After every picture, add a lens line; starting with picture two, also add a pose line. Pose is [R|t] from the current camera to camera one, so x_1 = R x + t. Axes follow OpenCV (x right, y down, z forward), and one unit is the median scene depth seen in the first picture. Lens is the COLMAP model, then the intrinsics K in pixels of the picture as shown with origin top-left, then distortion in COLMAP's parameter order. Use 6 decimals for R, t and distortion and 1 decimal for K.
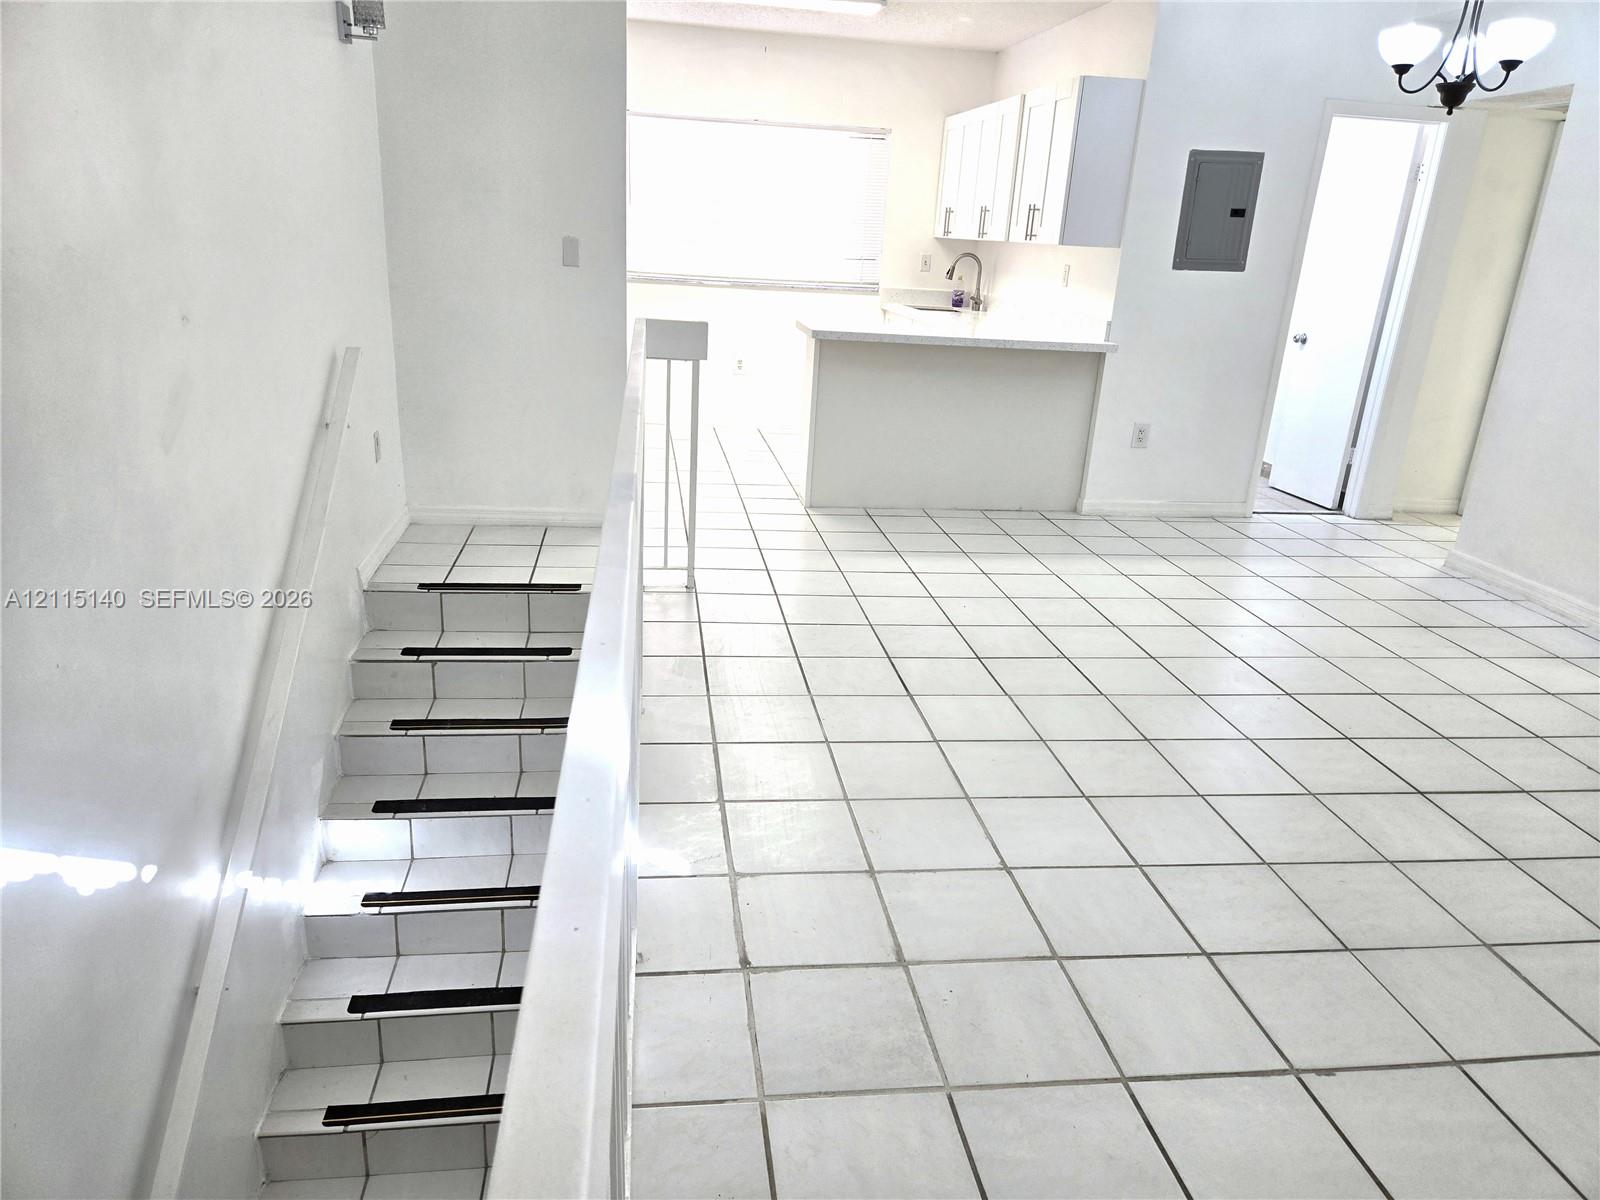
lens RADIAL K [[1065.3, 0, 800.0], [0, 1065.3, 600.0], [0, 0, 1]] dist [0.083905, -0.073852]
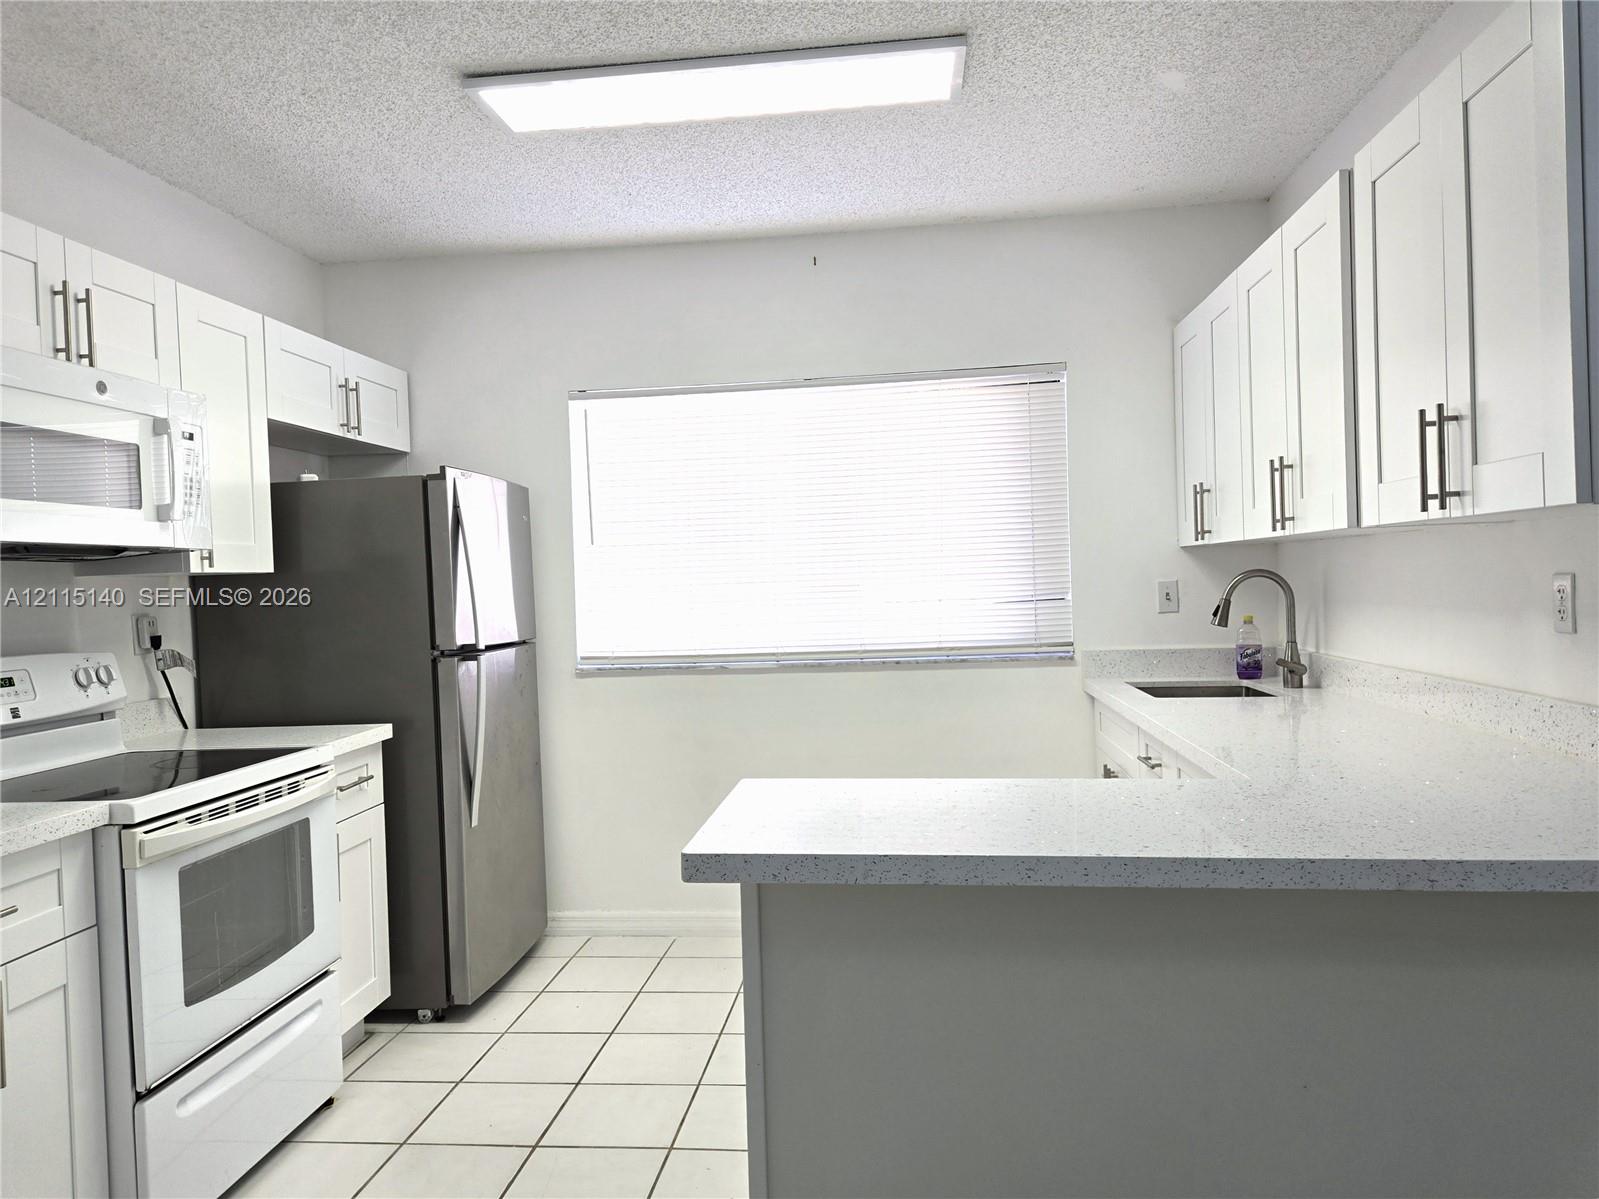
lens RADIAL K [[1141.9, 0, 799.5], [0, 1141.9, 599.5], [0, 0, 1]] dist [0.098018, -0.099067]
pose [[0.966343, -0.086481, -0.242284, 0.086474], [0.006320, 0.949499, -0.313706, -0.157231], [0.257178, 0.301617, 0.918089, 0.501659]]
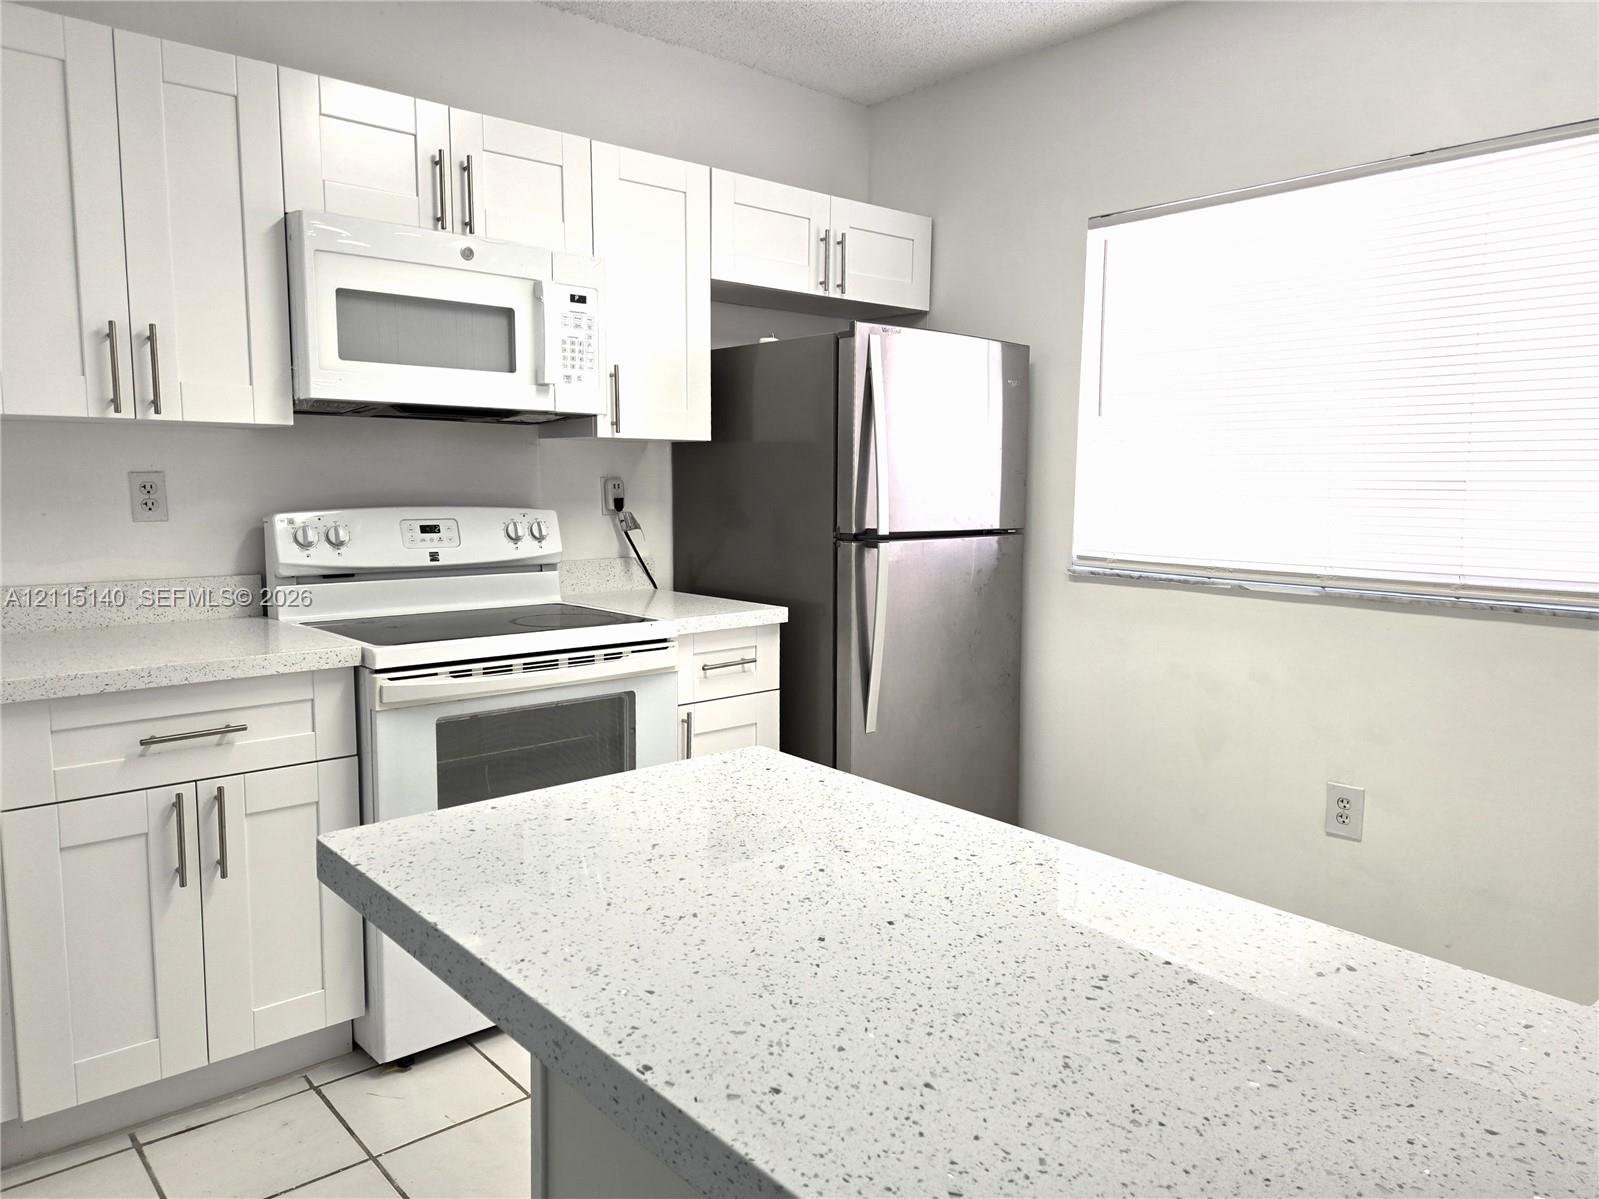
lens RADIAL K [[1141.9, 0, 799.5], [0, 1141.9, 599.5], [0, 0, 1]] dist [0.098018, -0.099067]
pose [[0.544330, 0.038717, -0.837977, 0.172256], [-0.253442, 0.959843, -0.120283, -0.209600], [0.799670, 0.277852, 0.532284, 0.677811]]
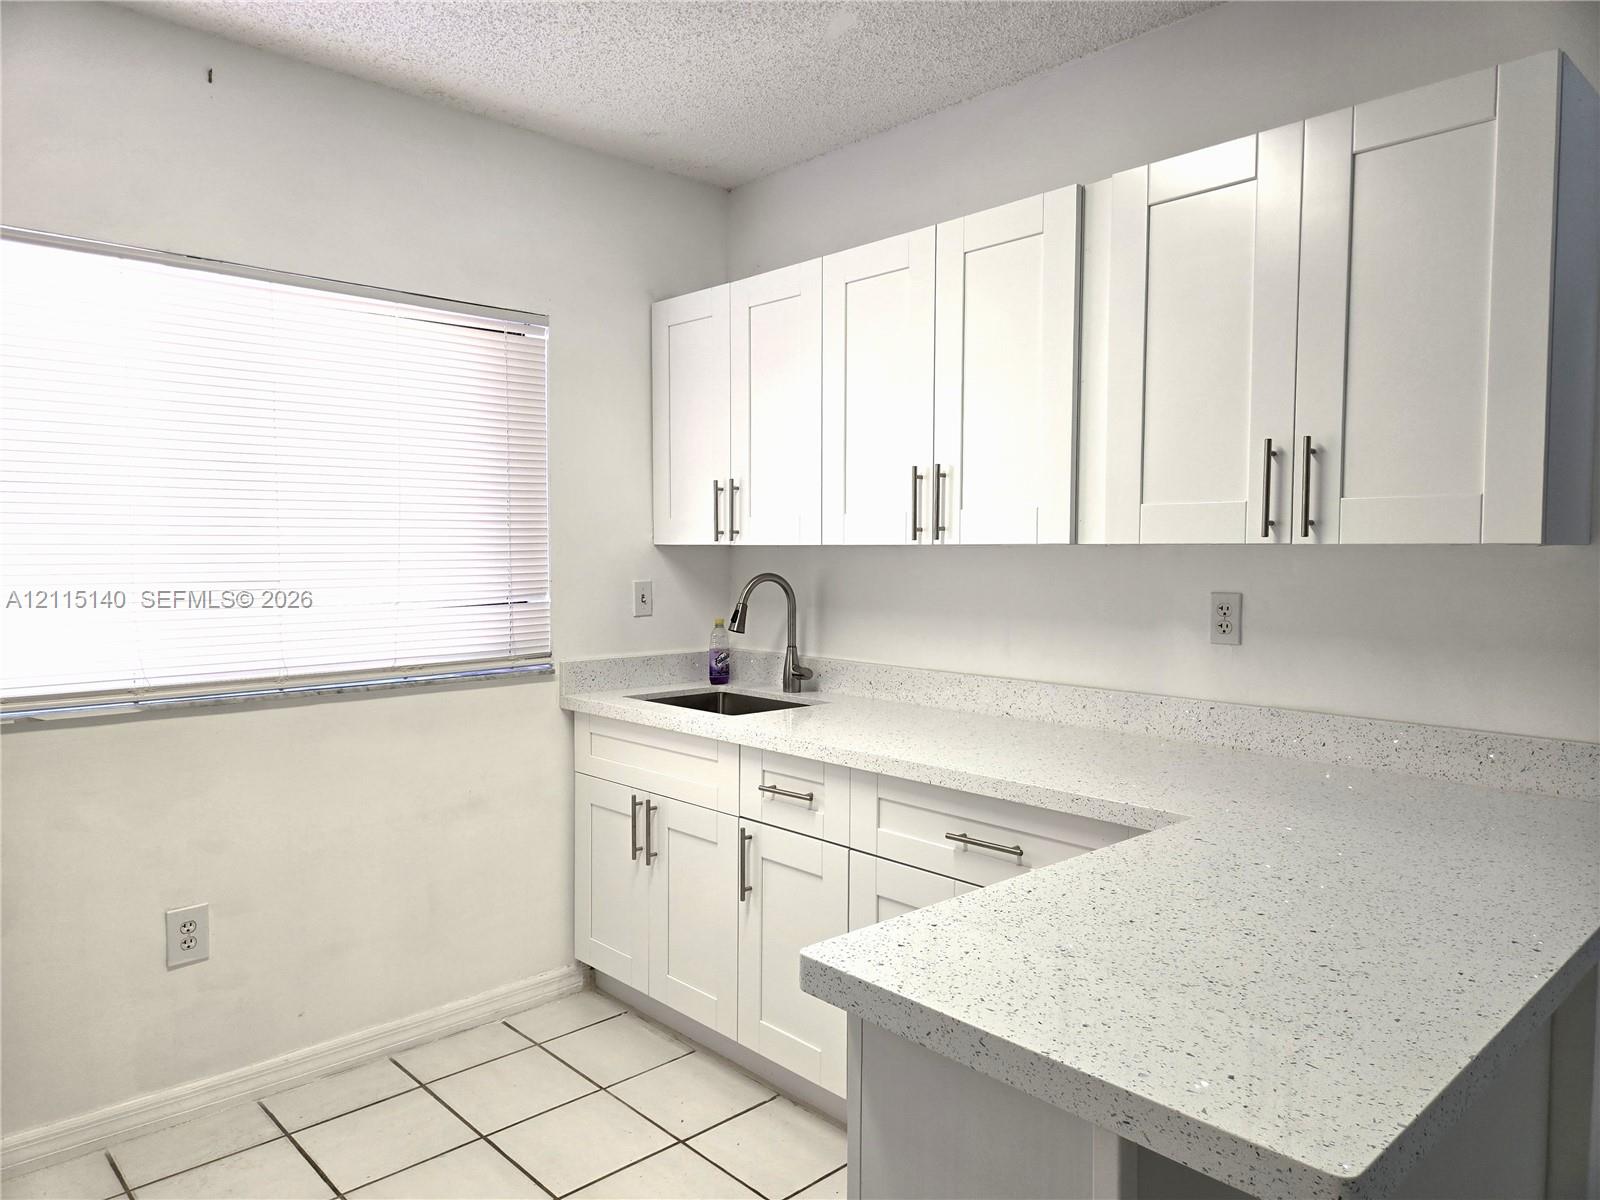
lens RADIAL K [[1065.3, 0, 800.0], [0, 1065.3, 600.0], [0, 0, 1]] dist [0.083905, -0.073852]
pose [[0.809588, -0.082978, 0.581104, -0.092663], [0.231951, 0.954615, -0.186838, -0.227195], [-0.539228, 0.286049, 0.792092, 0.647530]]
